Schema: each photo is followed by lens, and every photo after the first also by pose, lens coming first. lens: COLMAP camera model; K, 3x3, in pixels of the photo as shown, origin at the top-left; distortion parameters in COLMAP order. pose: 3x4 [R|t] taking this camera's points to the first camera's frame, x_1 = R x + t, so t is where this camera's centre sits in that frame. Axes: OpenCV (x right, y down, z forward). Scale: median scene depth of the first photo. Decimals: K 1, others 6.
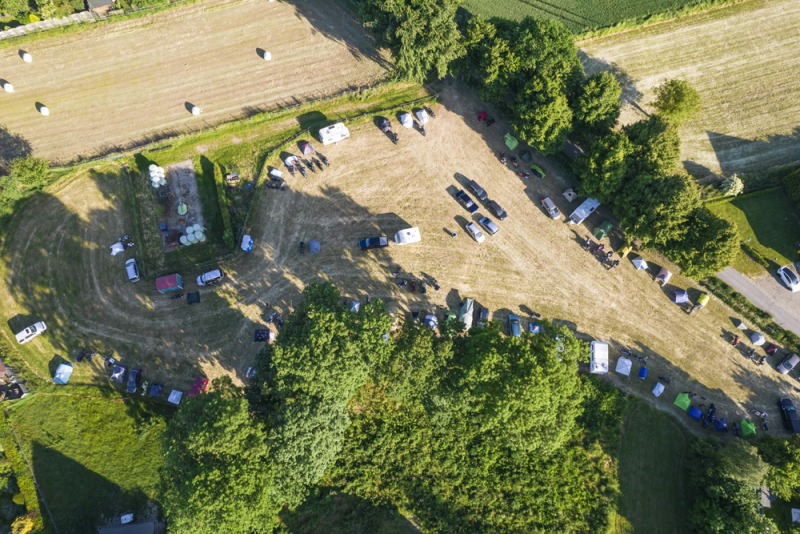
lens RADIAL K [[512.8, 0, 400.0], [0, 512.8, 267.0], [0, 0, 1]] dist [-0.079443, 0.071152]
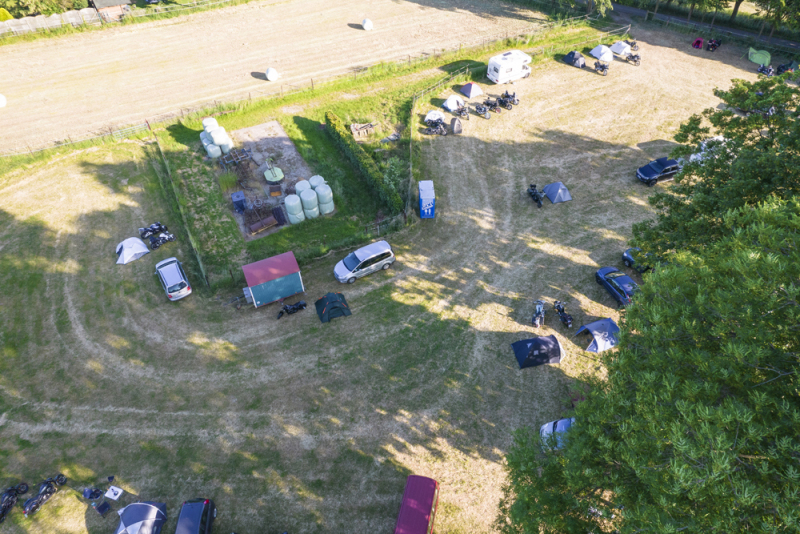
lens RADIAL K [[526.7, 0, 422.2], [0, 526.7, 266.0], [0, 0, 1]] dist [-0.073480, 0.061812]
pose [[0.978286, -0.142910, 0.150112, -0.394408], [0.196827, 0.867495, -0.456851, 0.236898], [-0.064933, 0.476476, 0.876786, 0.609740]]
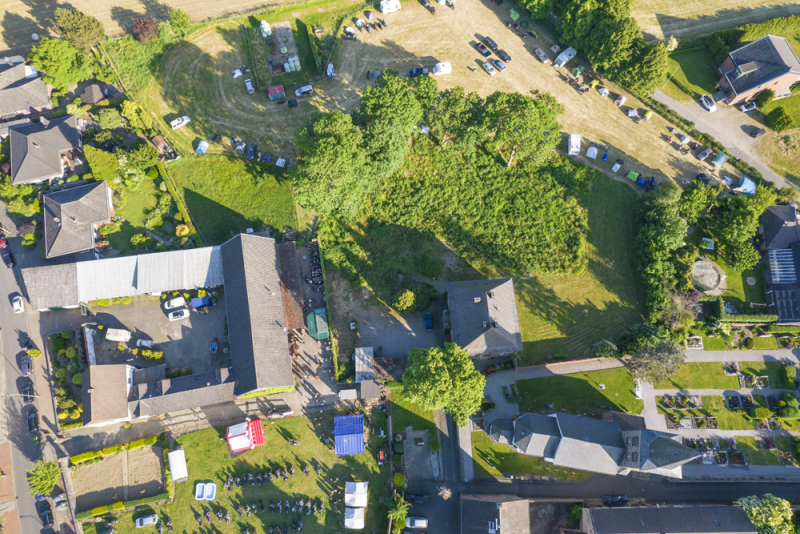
lens RADIAL K [[512.8, 0, 400.0], [0, 512.8, 267.0], [0, 0, 1]] dist [-0.079443, 0.071152]
pose [[0.999728, 0.023246, -0.001919, -0.089956], [-0.023308, 0.998769, -0.043792, 0.575702], [0.000898, 0.043825, 0.999039, -0.412791]]
